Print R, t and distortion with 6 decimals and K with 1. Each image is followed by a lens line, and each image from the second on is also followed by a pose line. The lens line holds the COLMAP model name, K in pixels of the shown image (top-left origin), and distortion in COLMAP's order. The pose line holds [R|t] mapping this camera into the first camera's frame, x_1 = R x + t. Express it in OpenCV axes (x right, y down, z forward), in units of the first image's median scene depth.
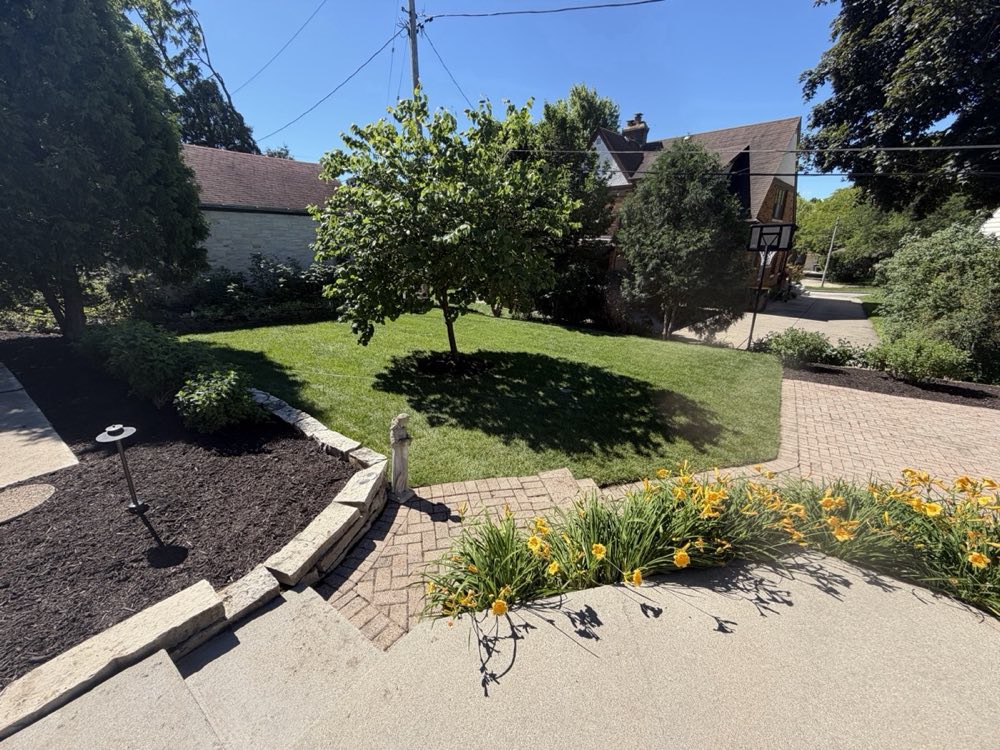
lens RADIAL K [[397.7, 0, 495.8], [0, 397.7, 373.3], [0, 0, 1]] dist [-0.001141, 0.000453]
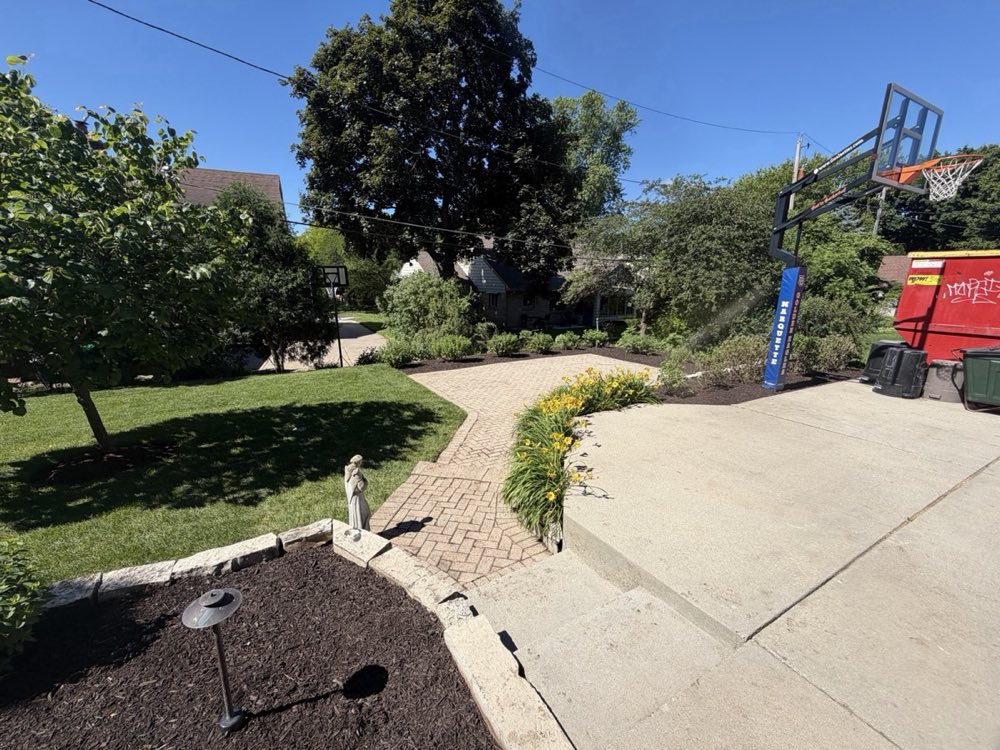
lens RADIAL K [[397.7, 0, 497.0], [0, 397.7, 374.5], [0, 0, 1]] dist [-0.001141, 0.000453]
pose [[0.405076, -0.212631, 0.889214, -0.288086], [0.283195, 0.953929, 0.099098, -0.027705], [-0.869318, 0.211679, 0.446629, 0.066888]]
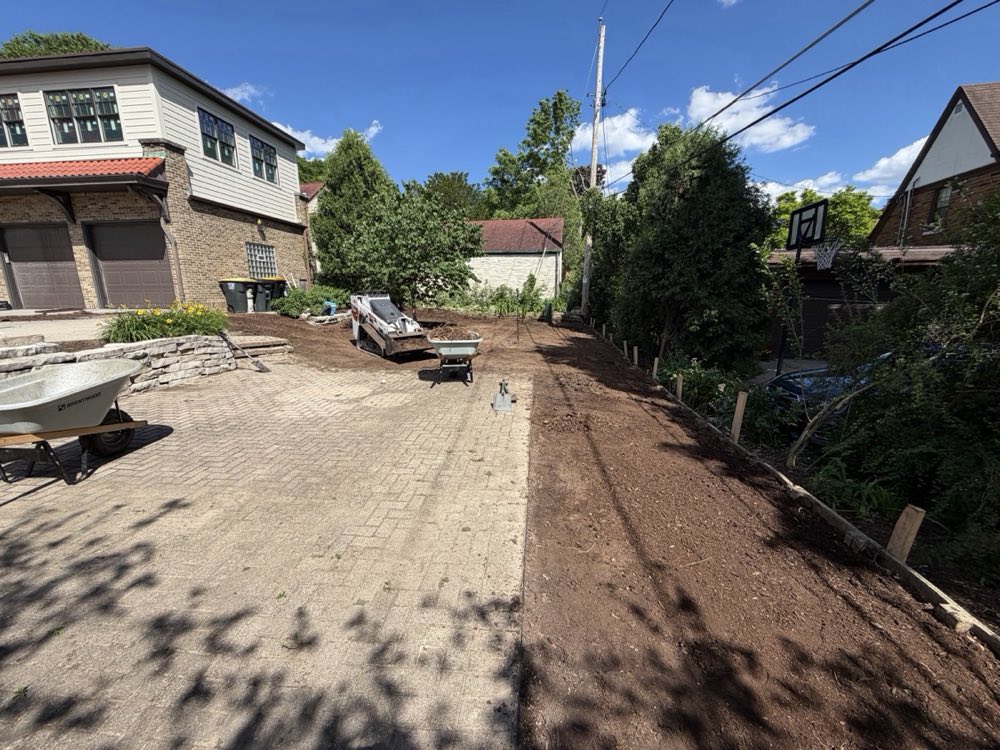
lens RADIAL K [[397.7, 0, 497.6], [0, 397.7, 373.9], [0, 0, 1]] dist [-0.001141, 0.000453]
pose [[0.492042, 0.174770, -0.852848, 1.102985], [-0.272105, 0.961434, 0.040034, -0.001498], [0.826954, 0.212366, 0.520622, 0.322695]]
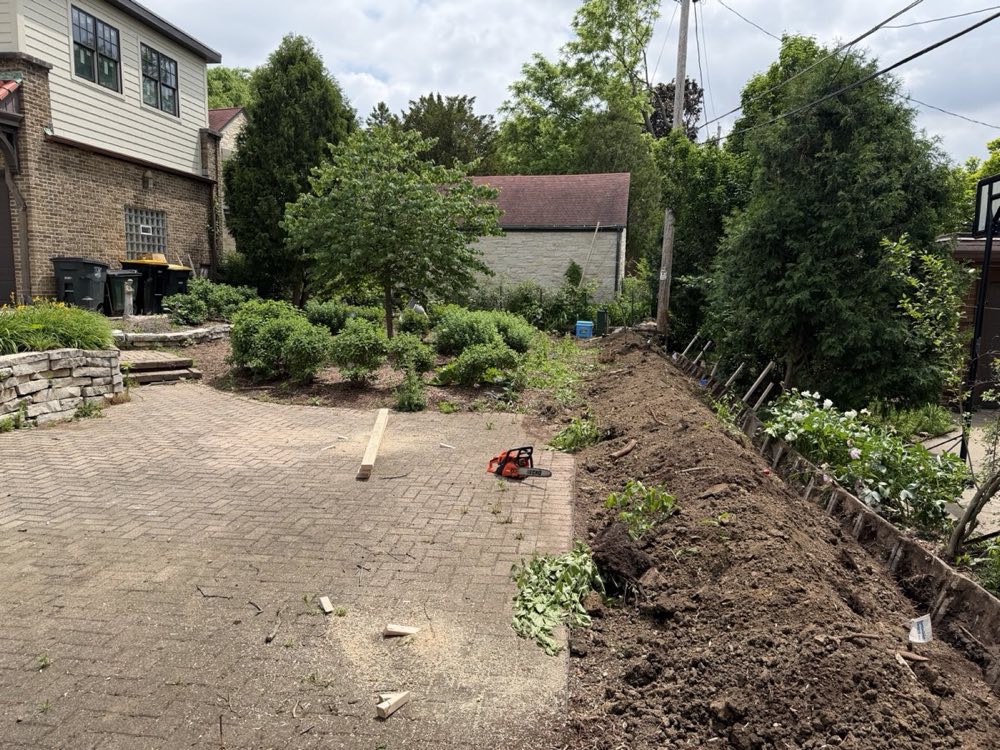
lens RADIAL K [[699.7, 0, 492.0], [0, 699.7, 377.5], [0, 0, 1]] dist [0.025552, -0.033803]
pose [[0.463353, 0.119775, -0.878042, 1.188204], [-0.295475, 0.955006, -0.025652, 0.012652], [0.835463, 0.271325, 0.477896, 0.261876]]
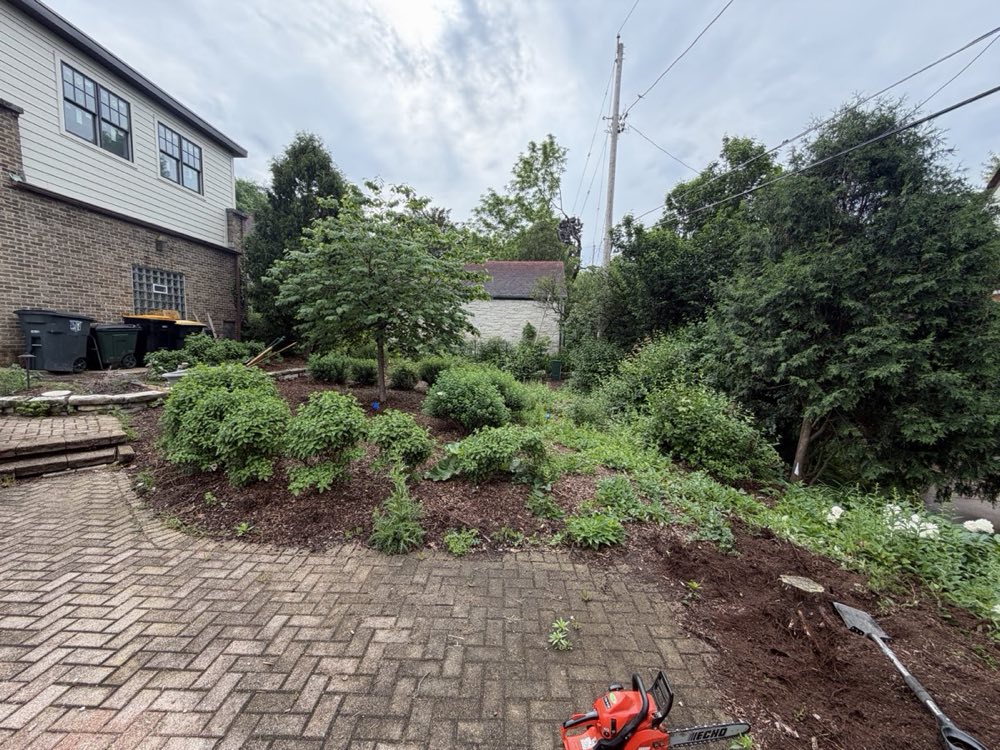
lens RADIAL K [[397.7, 0, 496.8], [0, 397.7, 374.1], [0, 0, 1]] dist [-0.001141, 0.000453]
pose [[0.557941, 0.086055, -0.825407, 0.703107], [-0.286979, 0.953254, -0.094602, -0.058514], [0.778682, 0.289656, 0.556556, 0.438661]]
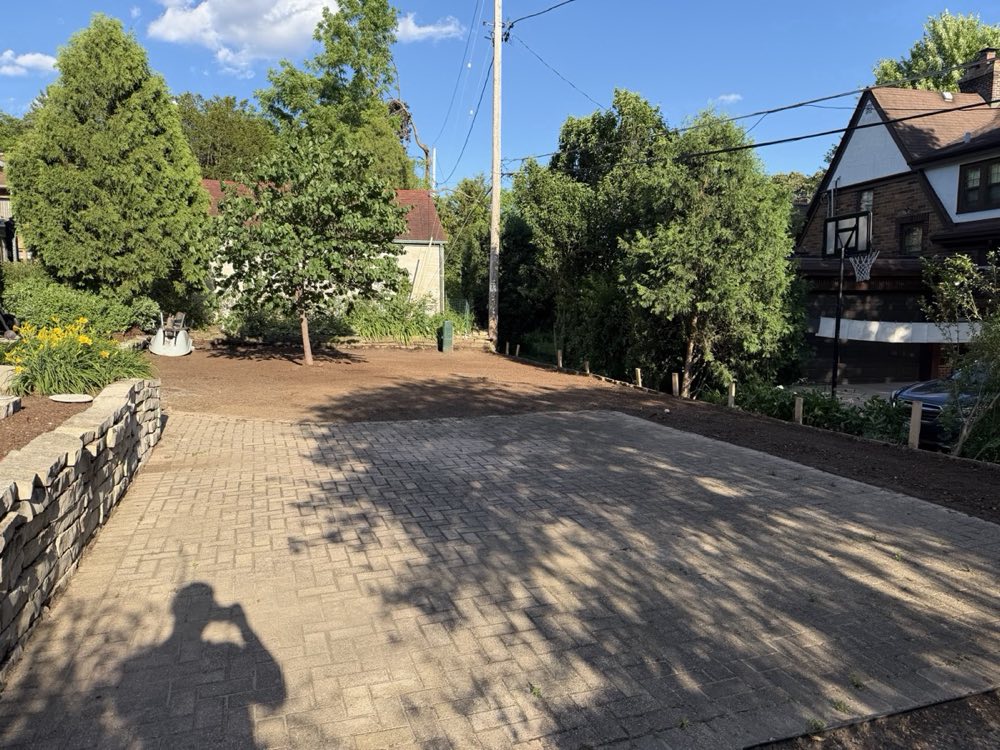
lens RADIAL K [[699.7, 0, 496.0], [0, 699.7, 381.2], [0, 0, 1]] dist [0.025552, -0.033803]
pose [[0.809977, 0.065456, -0.582798, 0.954154], [-0.185384, 0.971373, -0.148550, 0.137439], [0.556391, 0.228364, 0.798924, -0.101118]]
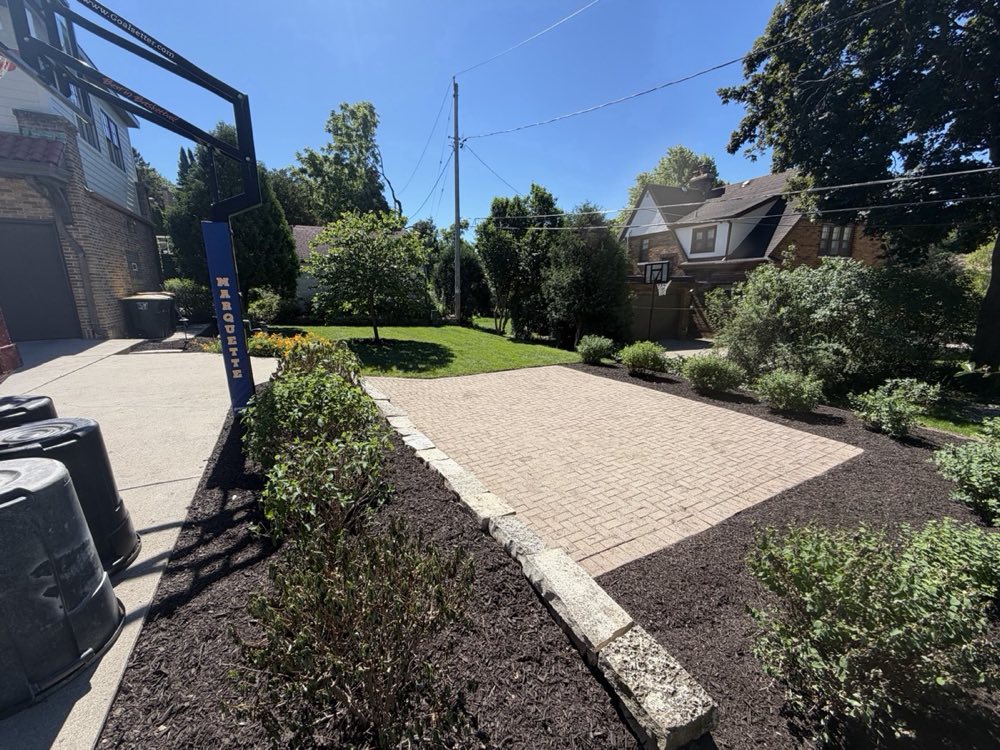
lens RADIAL K [[397.7, 0, 496.2], [0, 397.7, 373.4], [0, 0, 1]] dist [-0.001141, 0.000453]
pose [[0.902697, 0.089994, -0.420760, 0.838690], [-0.135210, 0.987676, -0.078830, 0.134310], [0.408481, 0.128051, 0.903740, -0.281271]]
